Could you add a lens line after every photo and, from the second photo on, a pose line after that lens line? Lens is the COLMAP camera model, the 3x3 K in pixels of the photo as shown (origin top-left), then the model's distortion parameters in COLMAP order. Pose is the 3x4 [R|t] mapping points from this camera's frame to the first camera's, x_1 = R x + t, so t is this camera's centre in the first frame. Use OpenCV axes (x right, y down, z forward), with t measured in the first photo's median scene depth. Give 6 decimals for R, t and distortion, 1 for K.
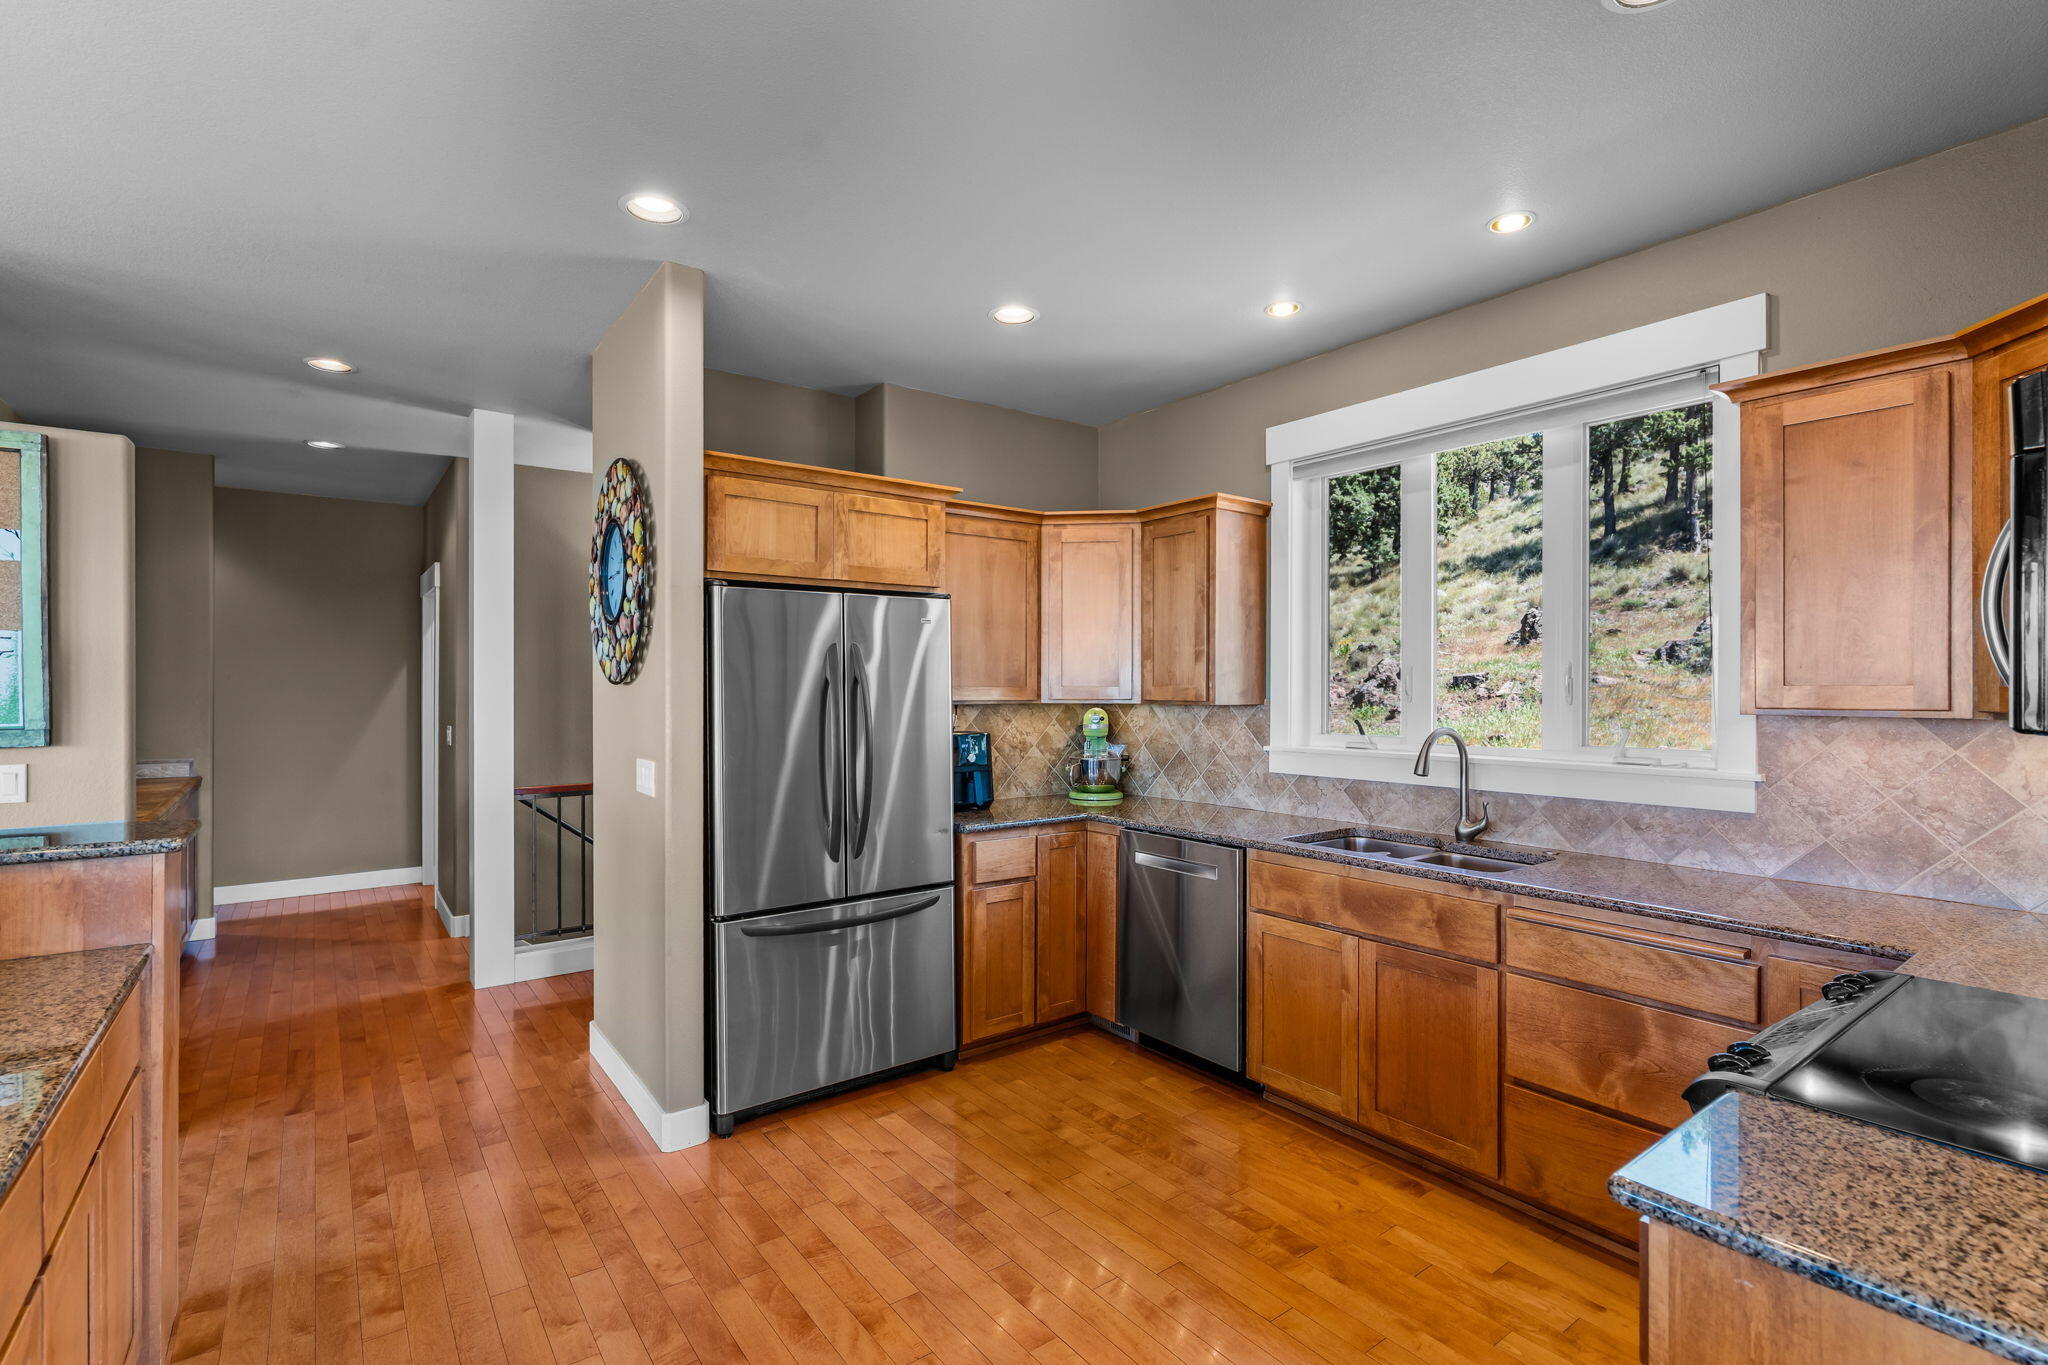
lens RADIAL K [[953.4, 0, 1024.4], [0, 953.4, 702.3], [0, 0, 1]] dist [-0.002550, -0.000158]
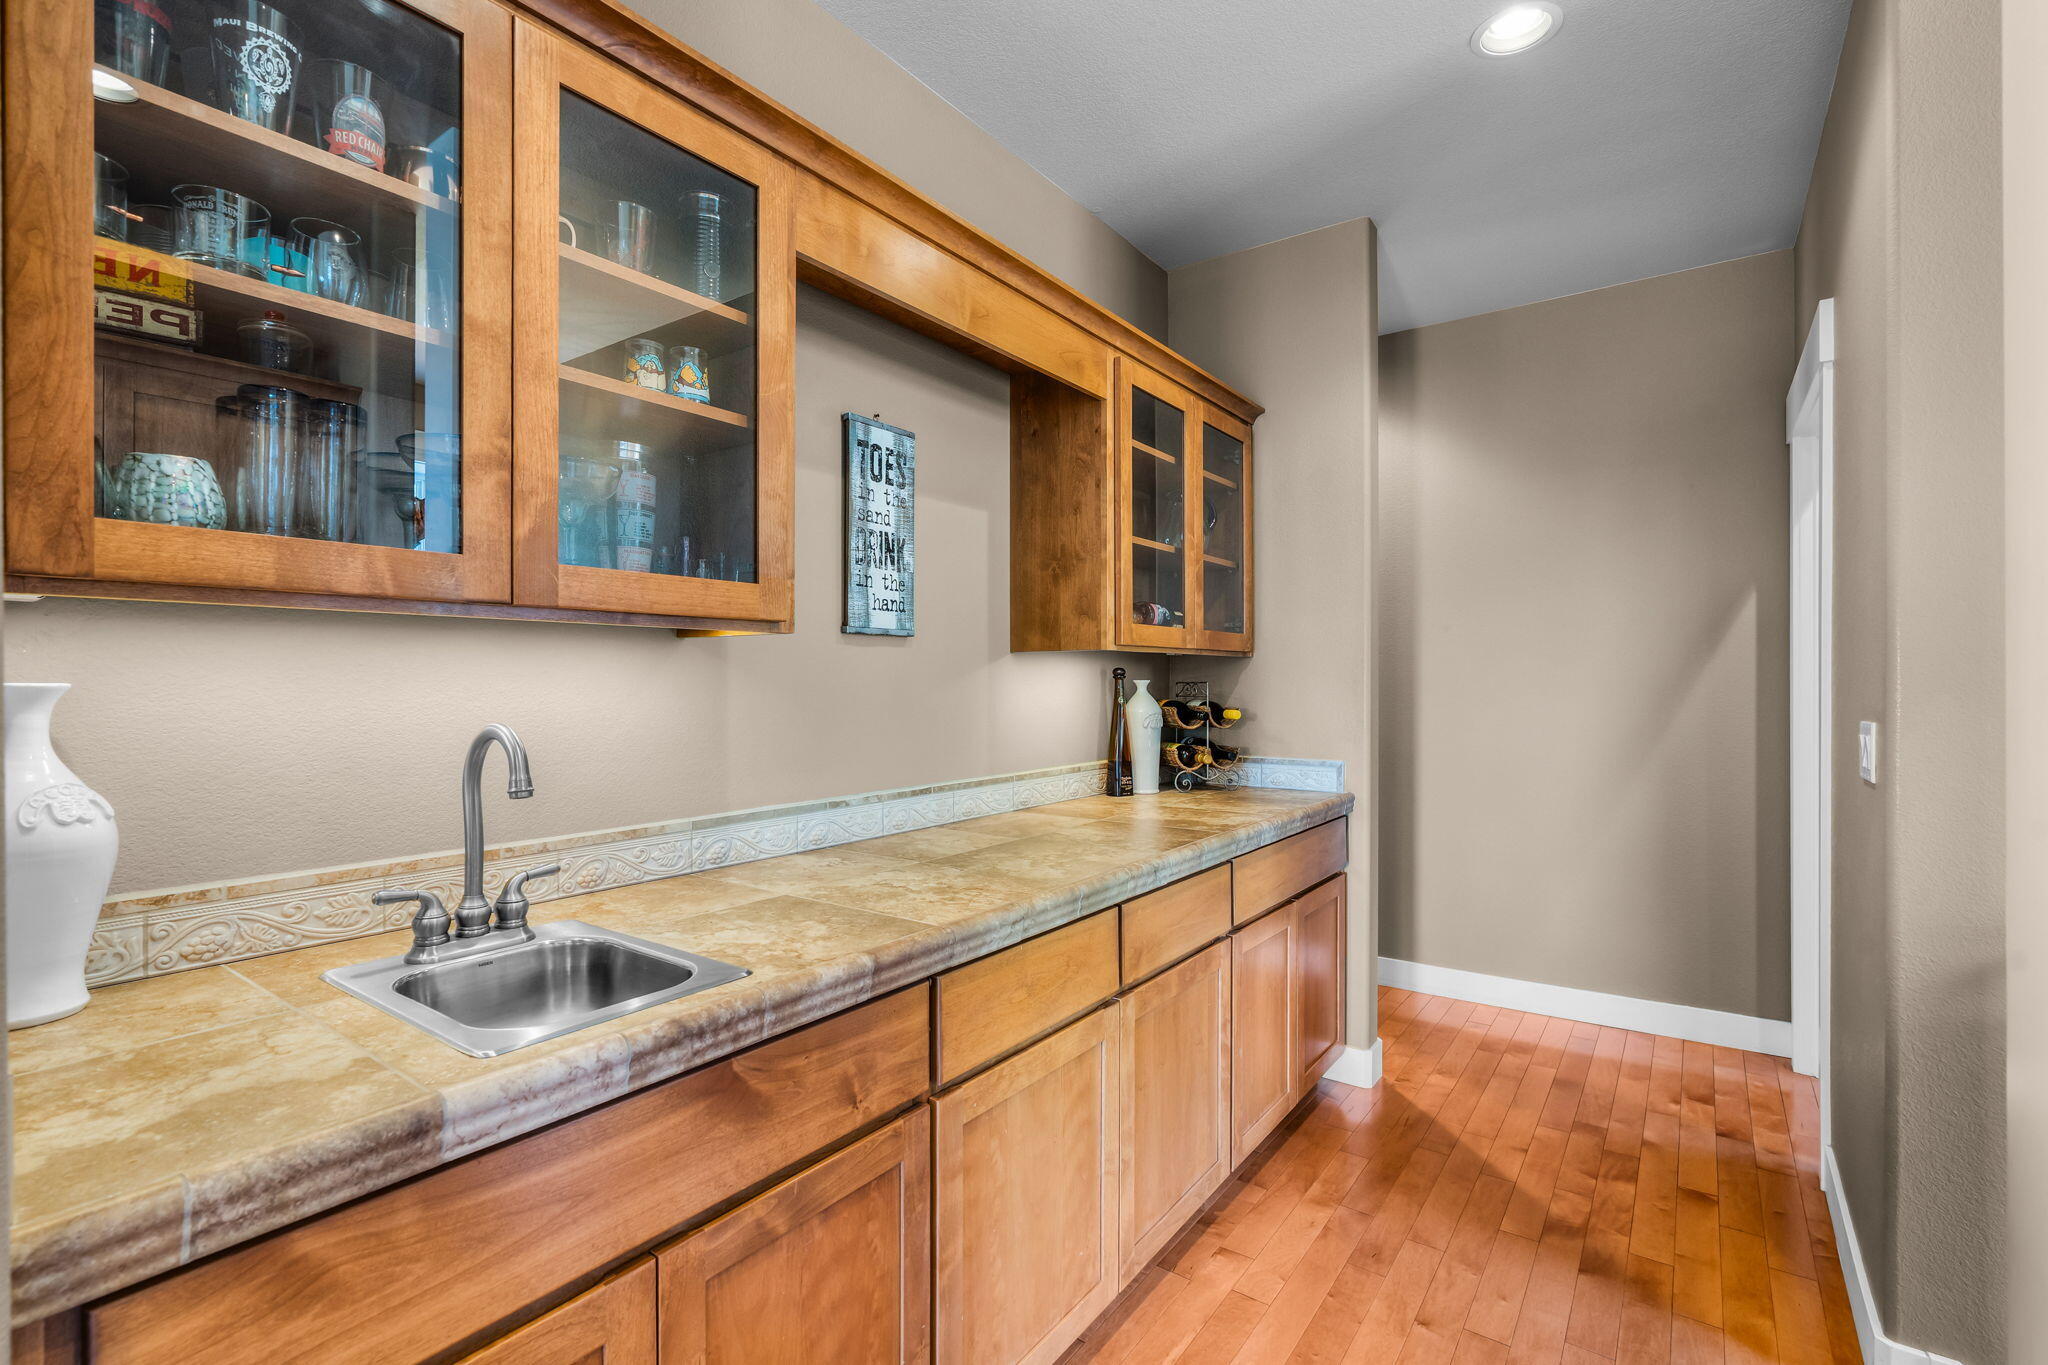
lens RADIAL K [[933.3, 0, 1019.6], [0, 933.3, 669.4], [0, 0, 1]] dist [-0.003570, 0.000057]
pose [[0.296512, -0.005601, -0.955013, -0.349200], [-0.013671, 0.999855, -0.010108, 0.013982], [0.954931, 0.016053, 0.296393, 0.569933]]
